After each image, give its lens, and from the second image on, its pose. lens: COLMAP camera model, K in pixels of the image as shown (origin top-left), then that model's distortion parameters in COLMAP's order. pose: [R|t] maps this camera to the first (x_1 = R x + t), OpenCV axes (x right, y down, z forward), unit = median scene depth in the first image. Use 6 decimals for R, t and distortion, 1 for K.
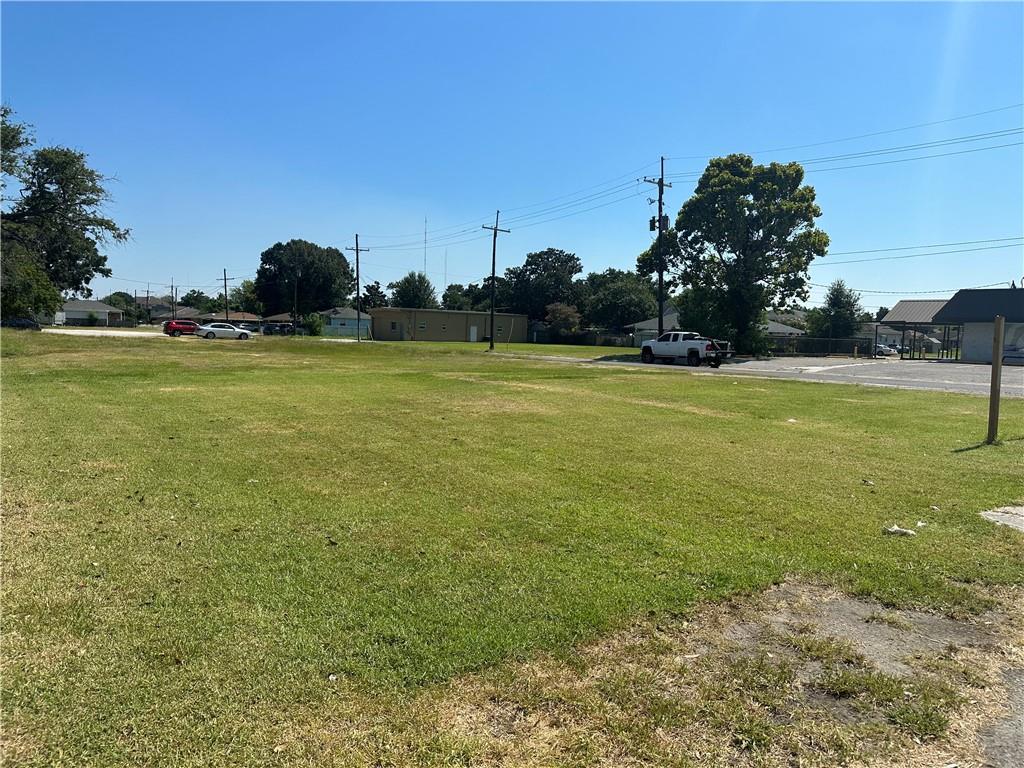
lens RADIAL K [[720.8, 0, 508.7], [0, 720.8, 382.4], [0, 0, 1]] dist [0.040565, -0.049005]
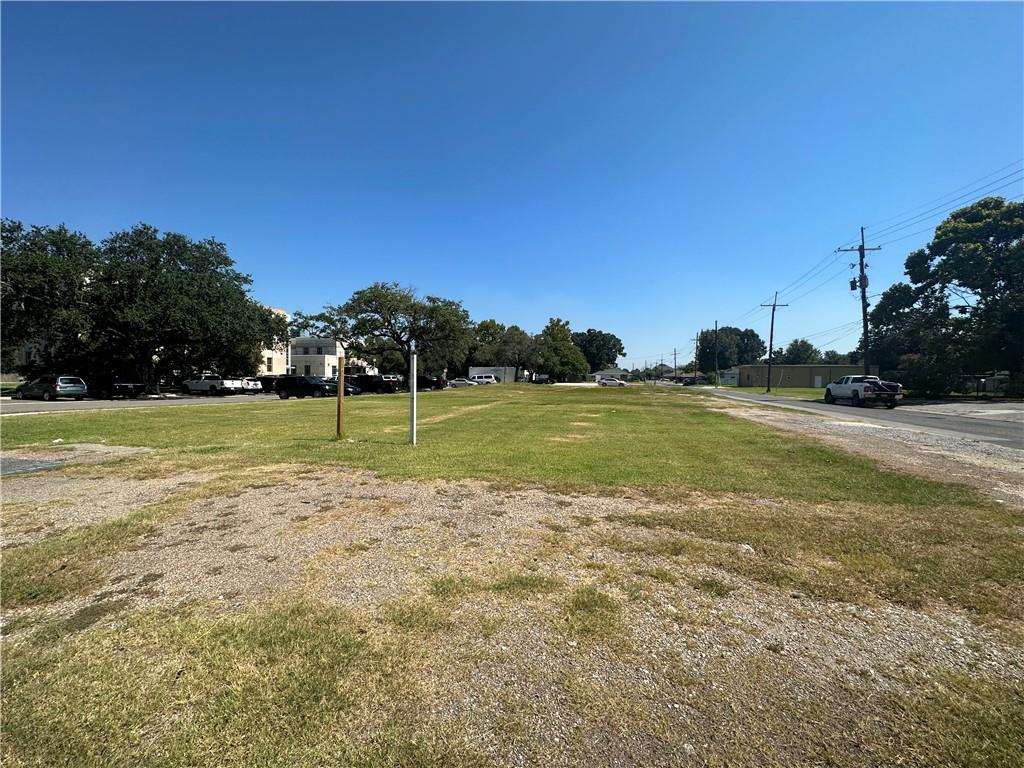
lens RADIAL K [[410.1, 0, 513.8], [0, 410.1, 382.1], [0, 0, 1]] dist [-0.003738, 0.000689]
pose [[0.603825, -0.016498, -0.796946, 0.968843], [-0.043661, 0.997600, -0.053733, -0.004810], [0.795920, 0.067240, 0.601656, 0.428584]]
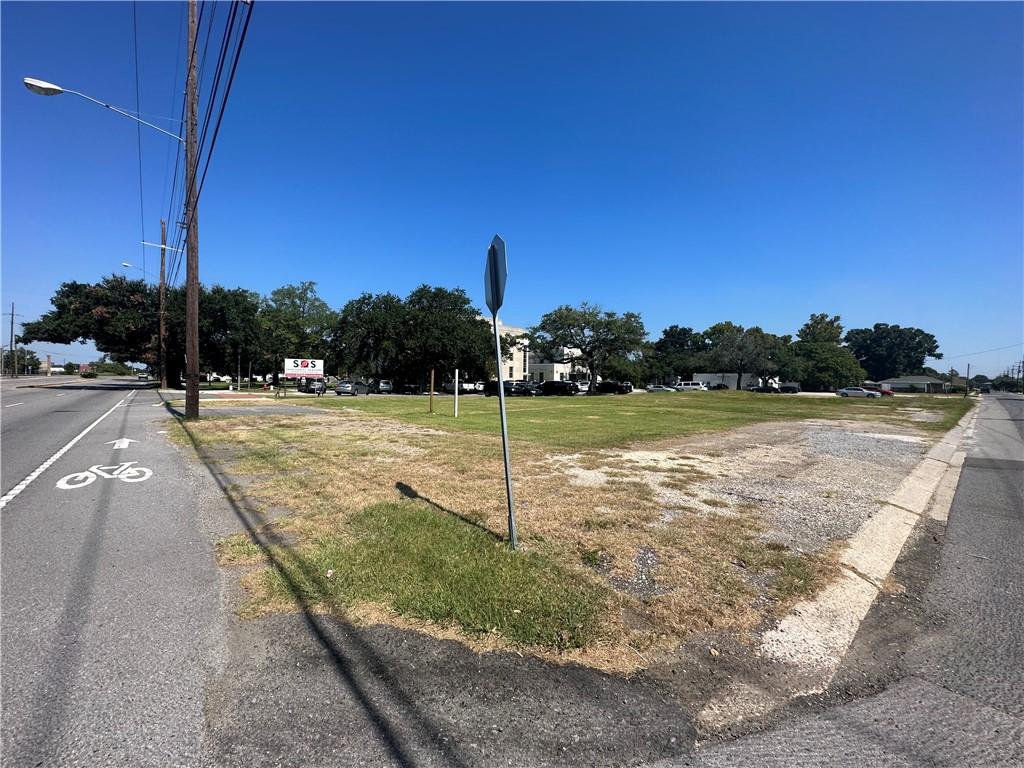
lens RADIAL K [[410.1, 0, 510.9], [0, 410.1, 384.7], [0, 0, 1]] dist [-0.003738, 0.000689]
pose [[0.048567, -0.019149, -0.998636, 1.299238], [-0.084361, 0.996165, -0.023204, -0.010695], [0.995251, 0.085373, 0.046765, 0.624215]]
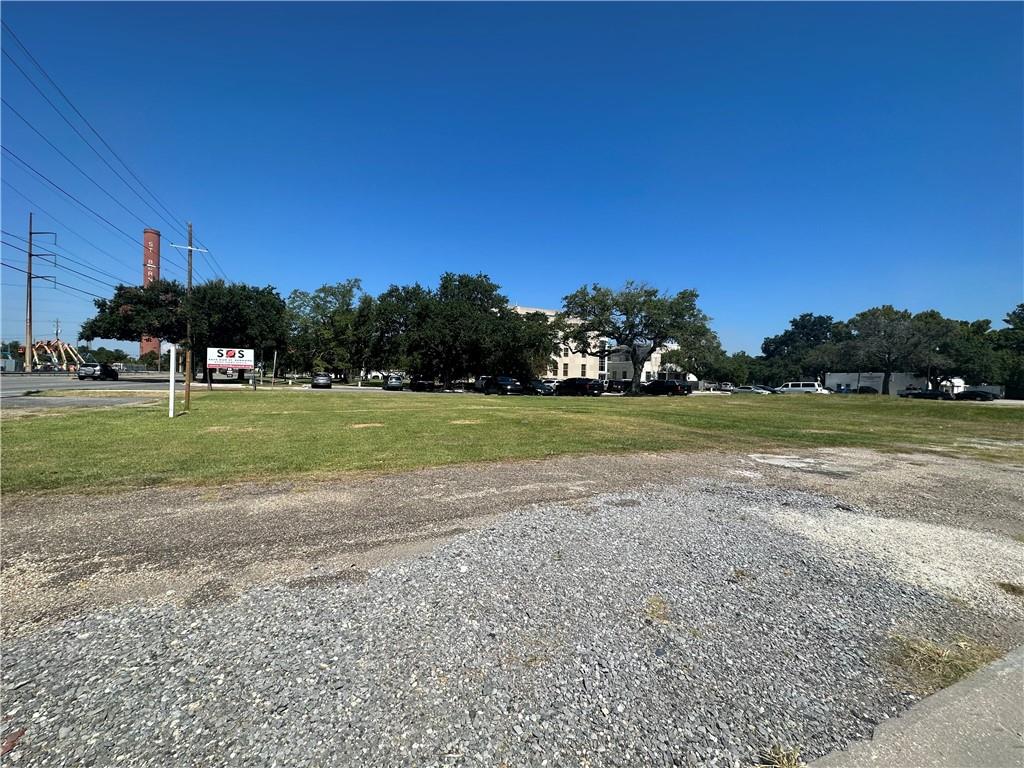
lens RADIAL K [[410.1, 0, 511.0], [0, 410.1, 389.3], [0, 0, 1]] dist [-0.003738, 0.000689]
pose [[-0.239226, -0.012301, -0.970886, 0.986964], [-0.099193, 0.994998, 0.011834, -0.037900], [0.965884, 0.099136, -0.239250, 1.029123]]
